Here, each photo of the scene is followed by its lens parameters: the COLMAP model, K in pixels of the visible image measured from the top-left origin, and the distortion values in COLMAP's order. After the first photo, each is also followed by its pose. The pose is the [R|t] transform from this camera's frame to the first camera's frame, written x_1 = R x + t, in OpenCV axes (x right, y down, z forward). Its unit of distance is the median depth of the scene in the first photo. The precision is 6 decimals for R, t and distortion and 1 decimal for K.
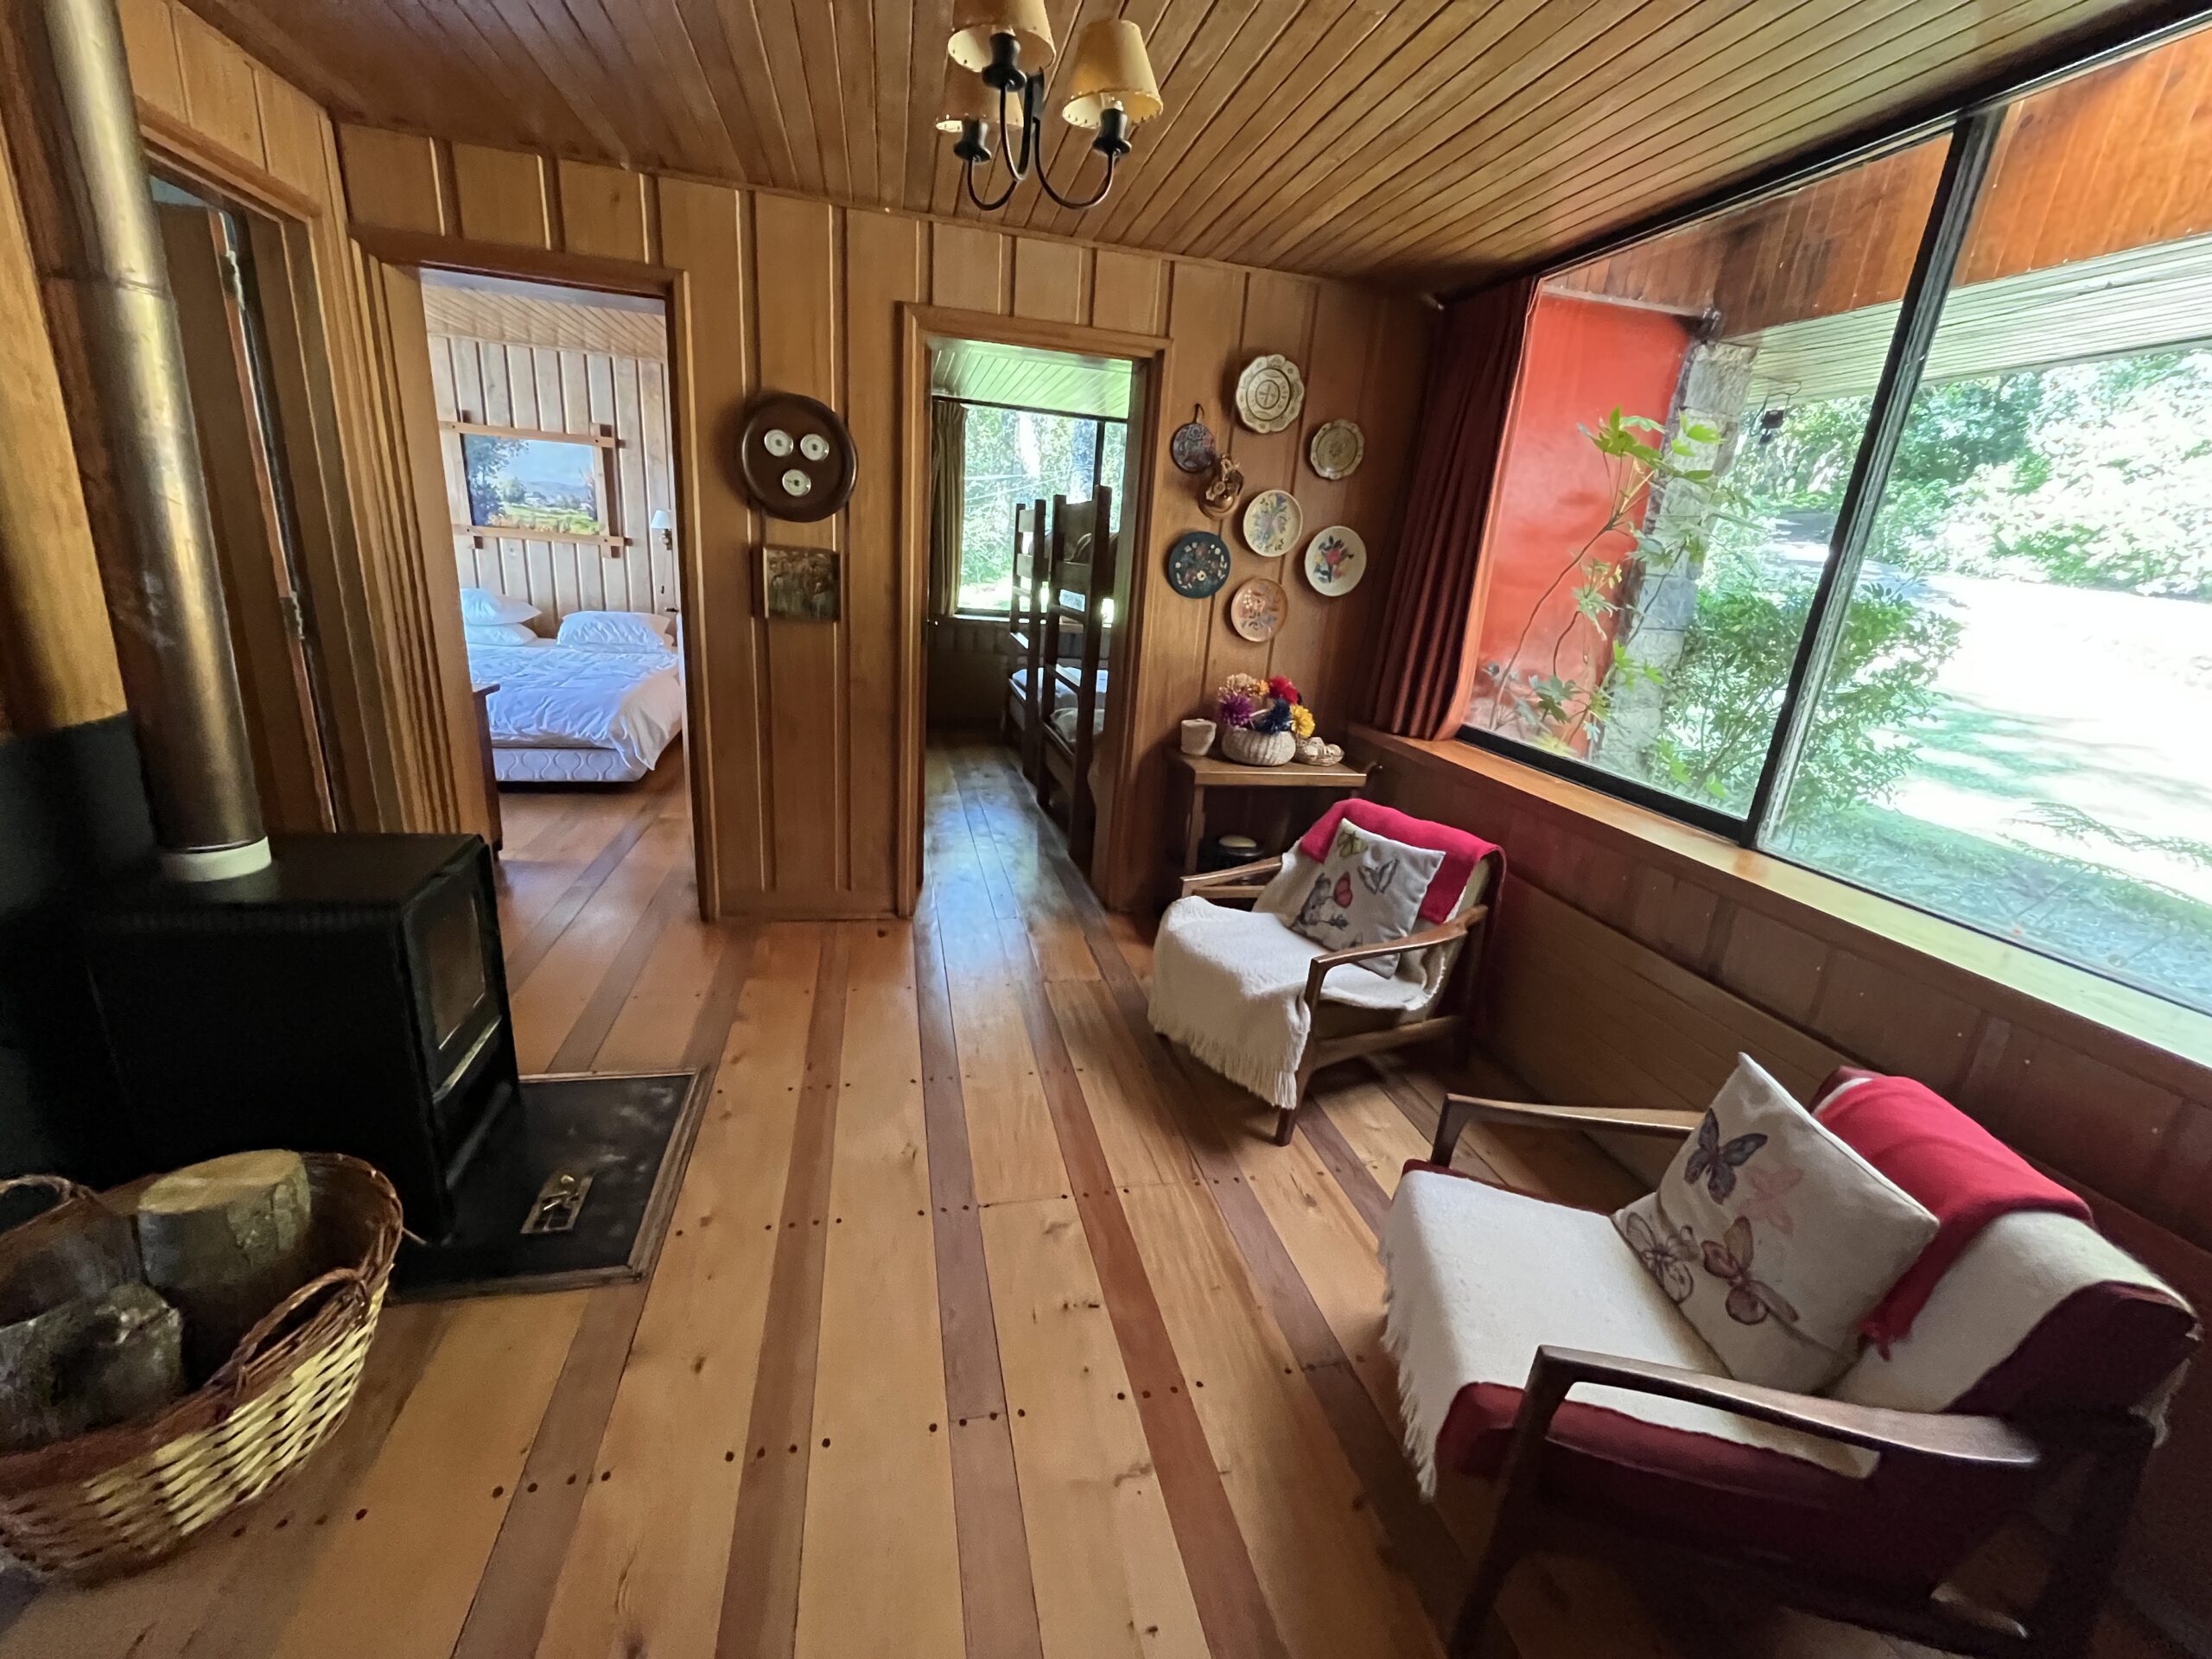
lens RADIAL K [[890.1, 0, 1103.8], [0, 890.1, 828.1], [0, 0, 1]] dist [-0.002787, -0.000162]
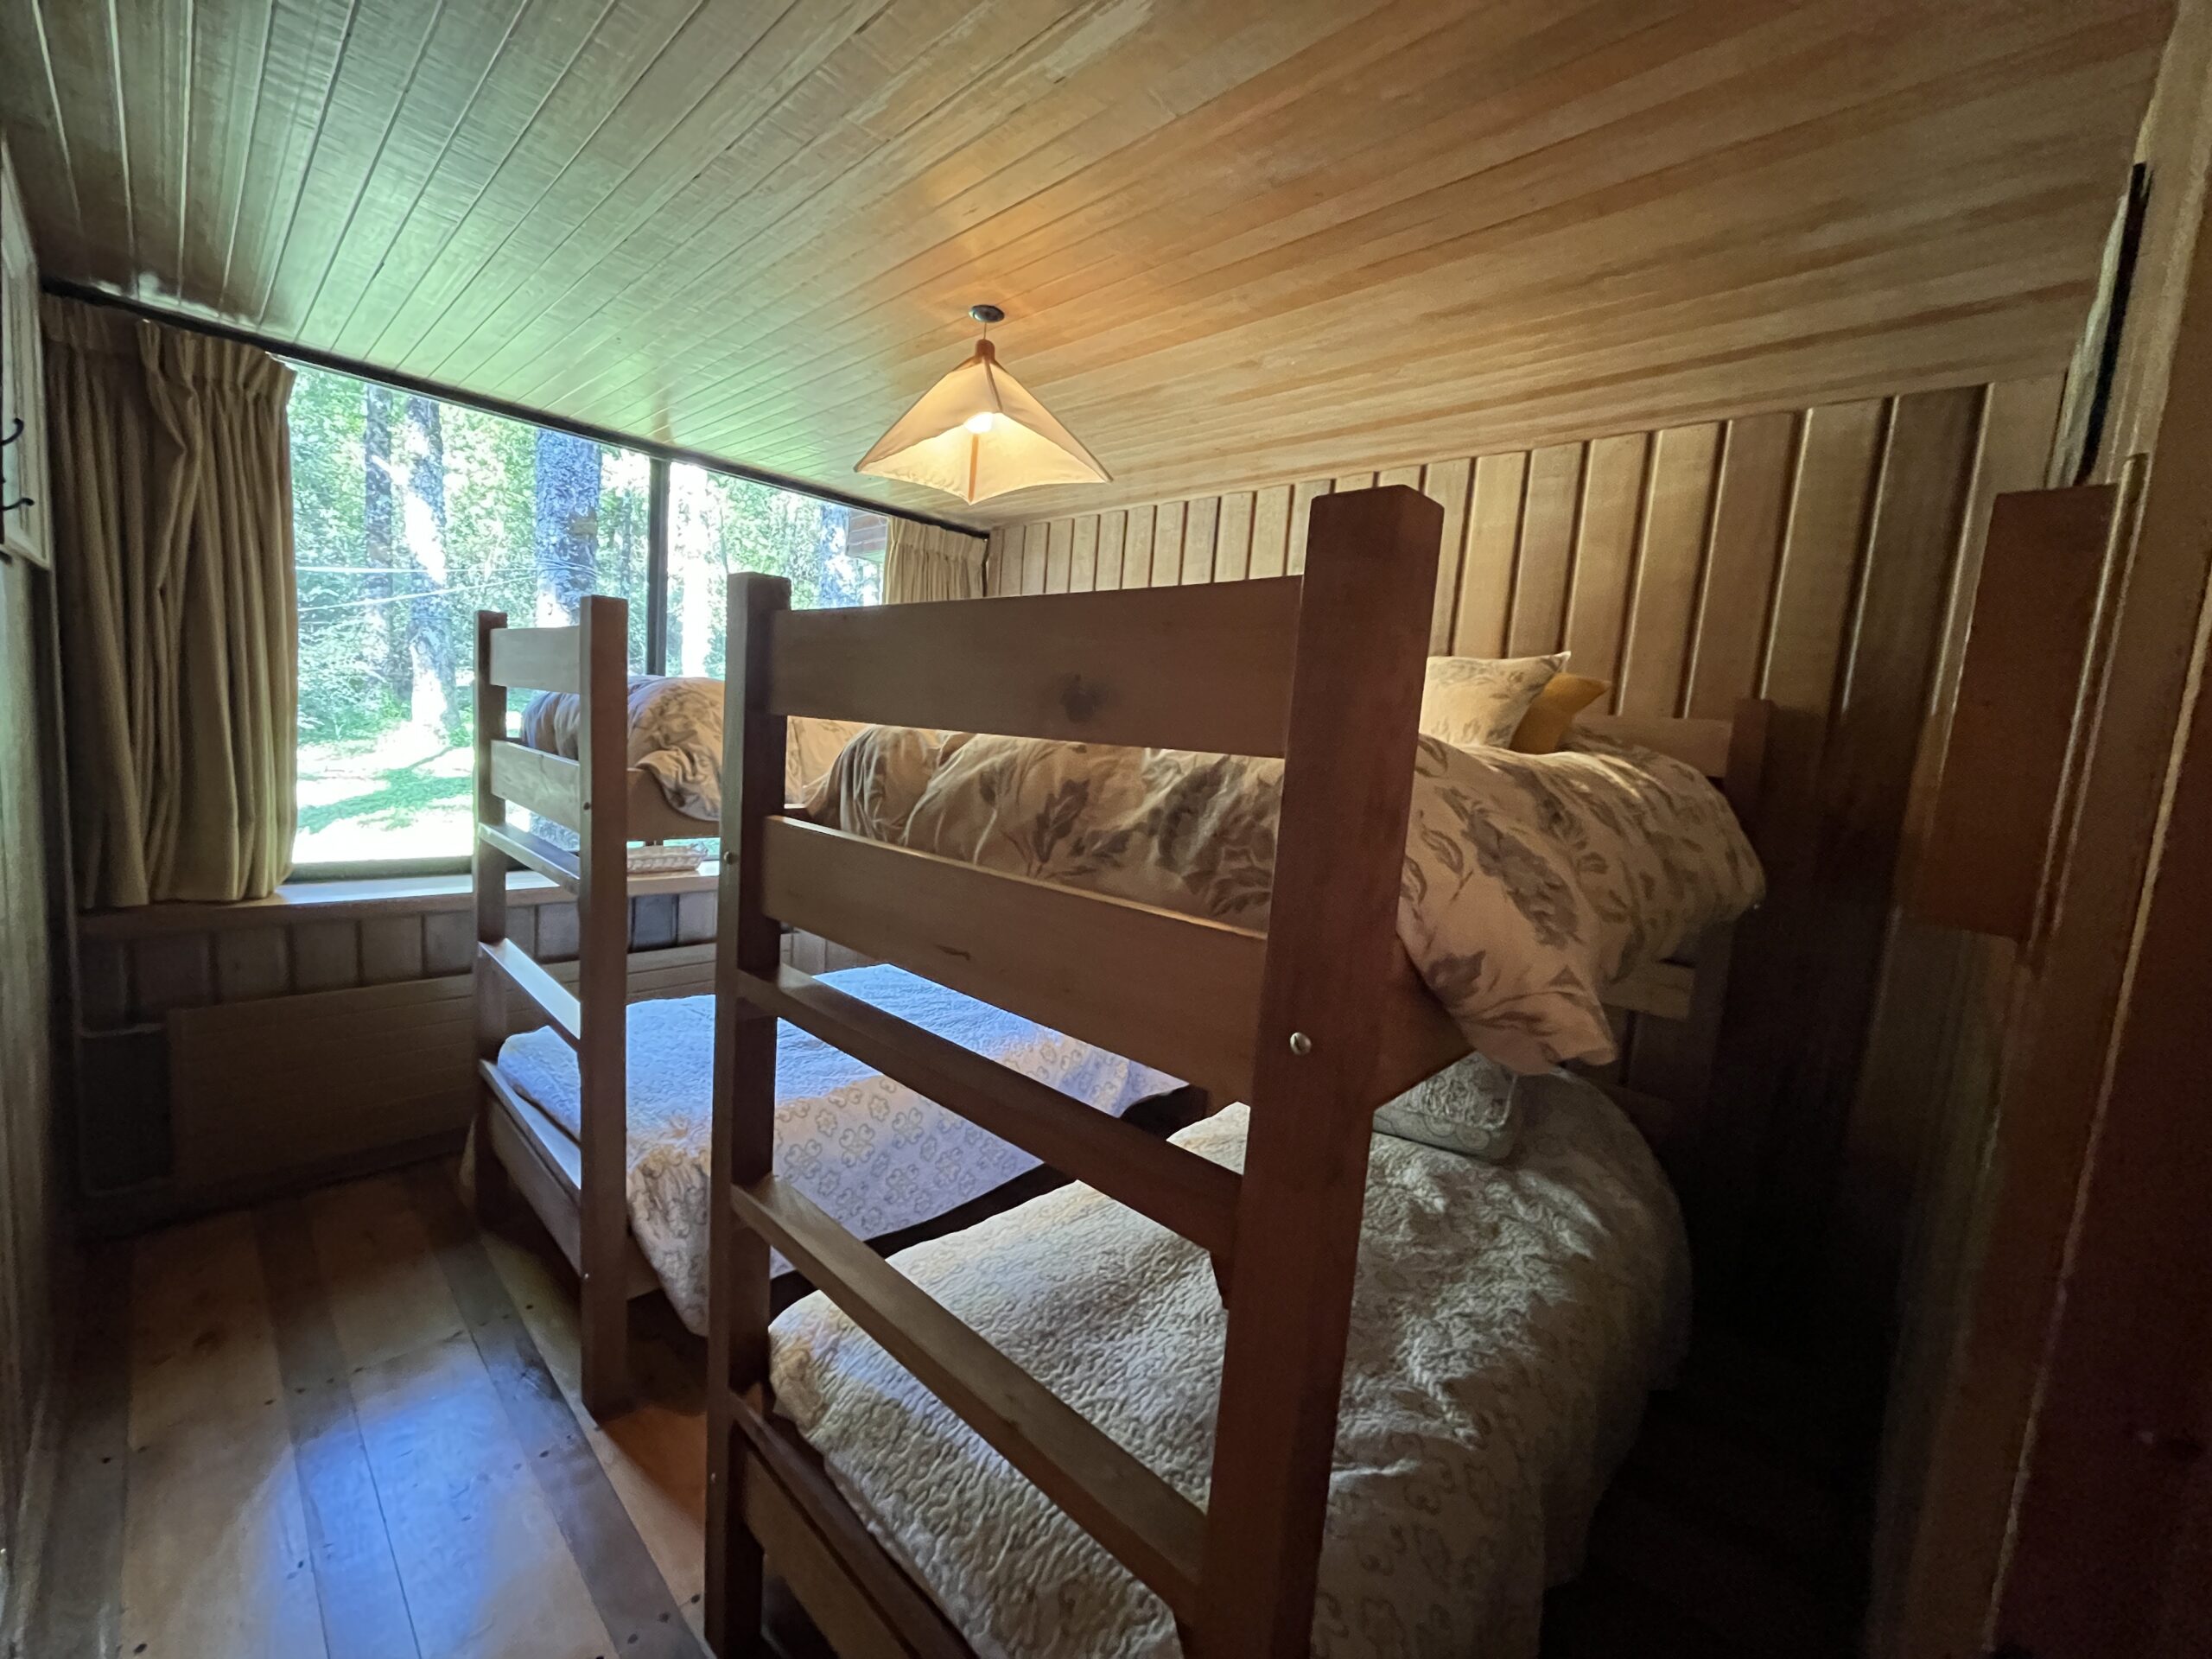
lens RADIAL K [[890.1, 0, 1103.8], [0, 890.1, 828.1], [0, 0, 1]] dist [-0.002787, -0.000162]
pose [[0.838475, -0.084887, 0.538287, -0.085474], [0.158461, 0.983088, -0.091799, -0.200499], [-0.521392, 0.162269, 0.837747, 0.567770]]
